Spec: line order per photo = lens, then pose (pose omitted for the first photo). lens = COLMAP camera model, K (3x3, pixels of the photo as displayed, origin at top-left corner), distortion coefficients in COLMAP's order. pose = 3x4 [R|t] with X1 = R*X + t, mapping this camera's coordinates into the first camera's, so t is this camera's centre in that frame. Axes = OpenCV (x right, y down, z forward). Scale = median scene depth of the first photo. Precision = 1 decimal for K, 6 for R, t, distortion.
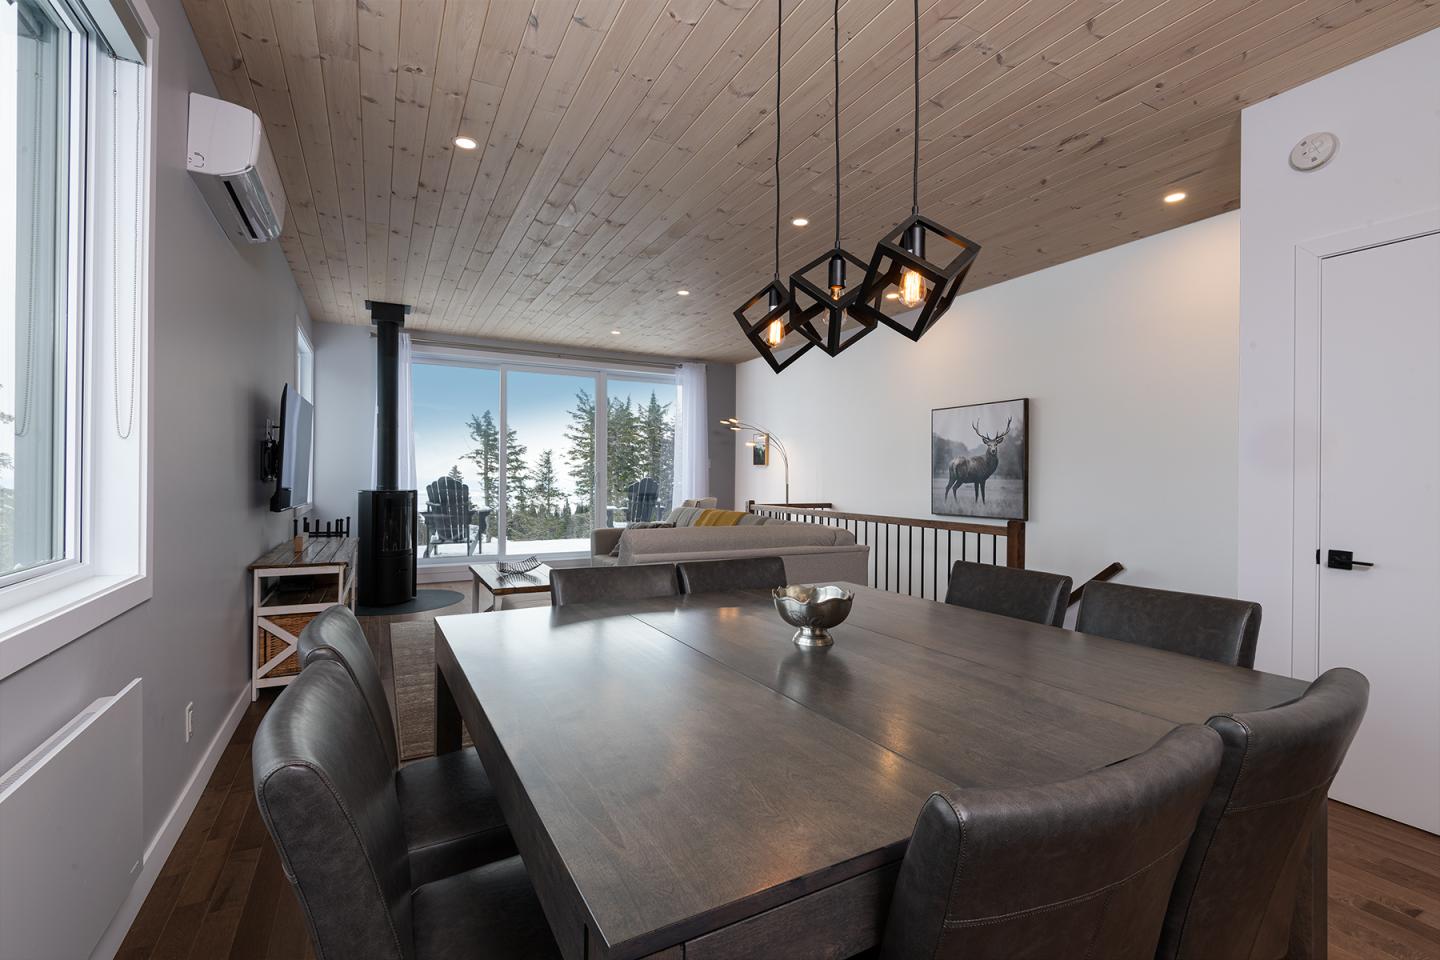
lens RADIAL K [[654.8, 0, 725.8], [0, 654.8, 478.8], [0, 0, 1]] dist [0.006688, -0.002555]
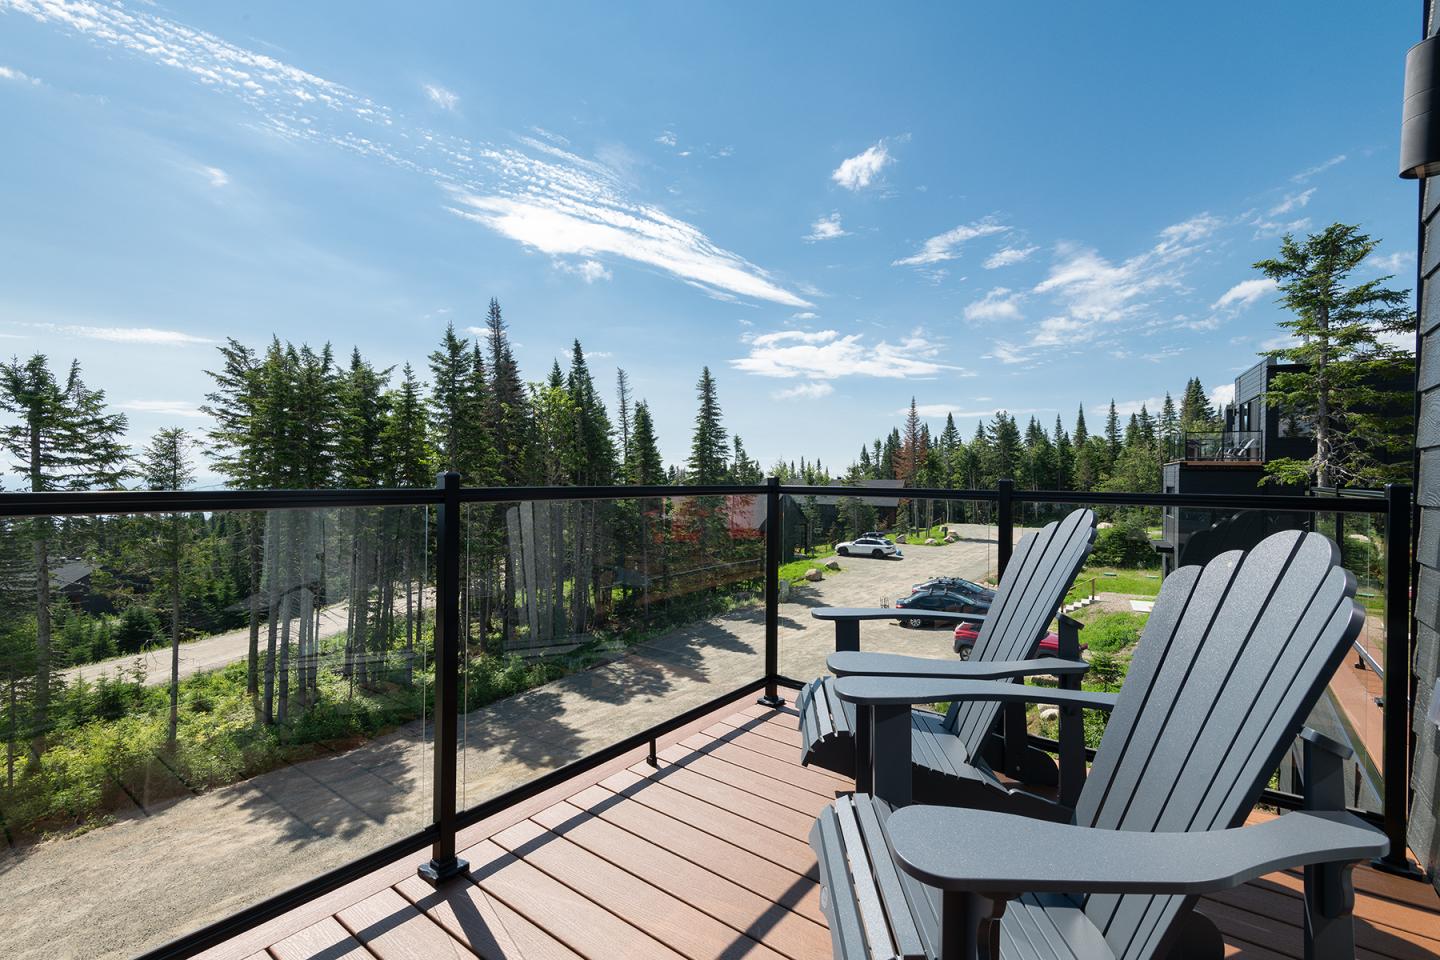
lens RADIAL K [[654.8, 0, 725.2], [0, 654.8, 482.7], [0, 0, 1]] dist [0.006688, -0.002555]
pose [[0.902459, -0.006749, 0.430723, -0.069173], [0.000725, 0.999900, 0.014149, -0.003332], [-0.430775, -0.012456, 0.902373, 0.220651]]
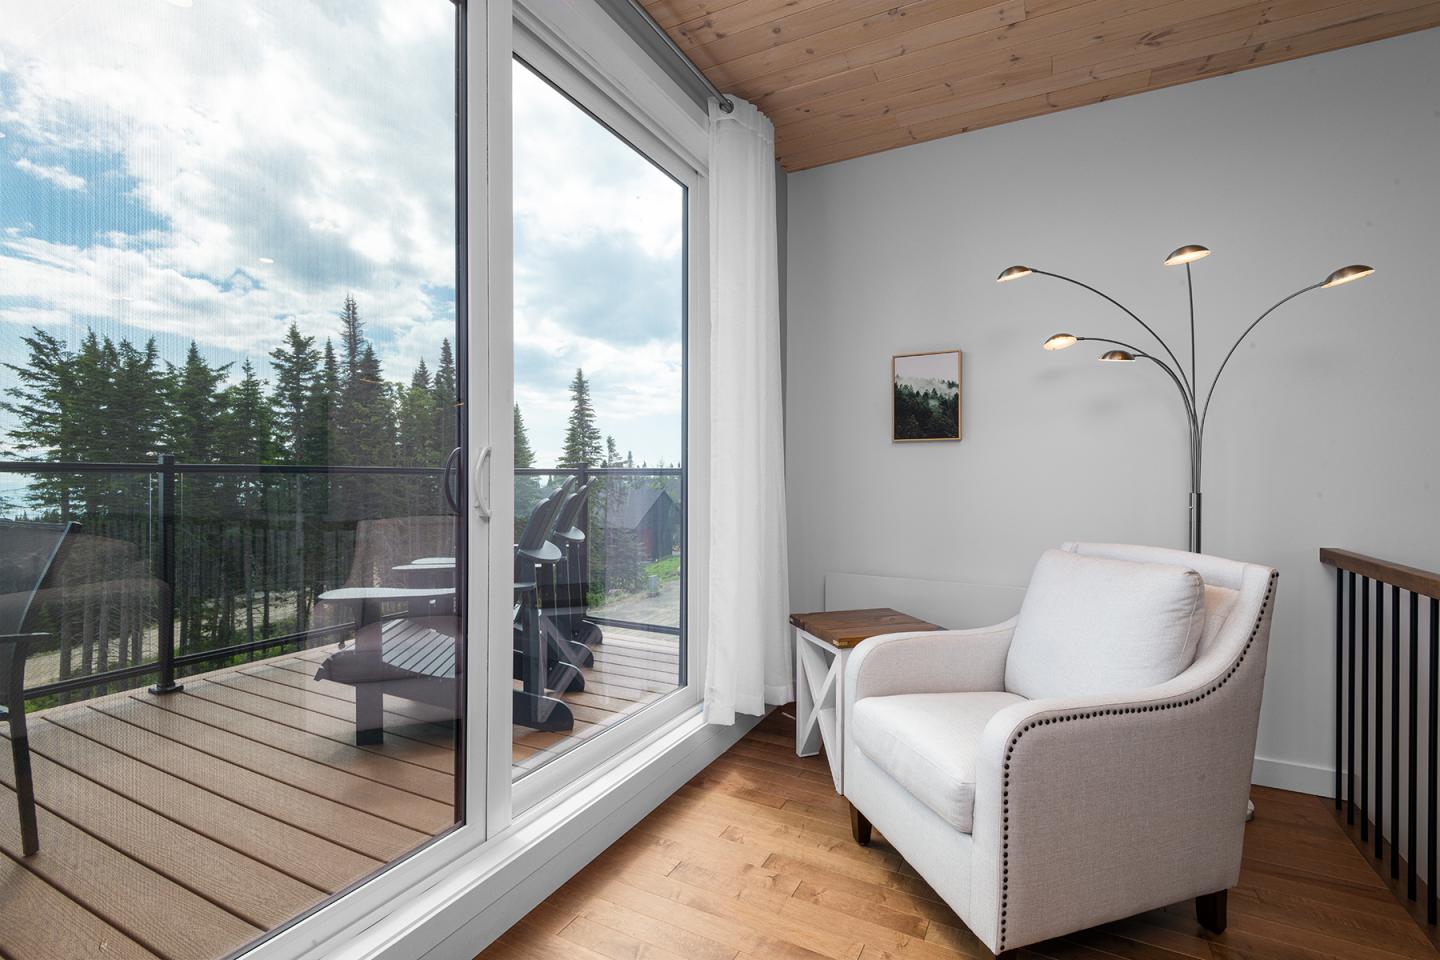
lens RADIAL K [[654.8, 0, 713.1], [0, 654.8, 474.8], [0, 0, 1]] dist [0.006688, -0.002555]
pose [[0.827495, -0.006119, 0.561440, -0.056710], [0.007010, 0.999975, 0.000566, -0.000639], [-0.561429, 0.003468, 0.827517, 0.178708]]
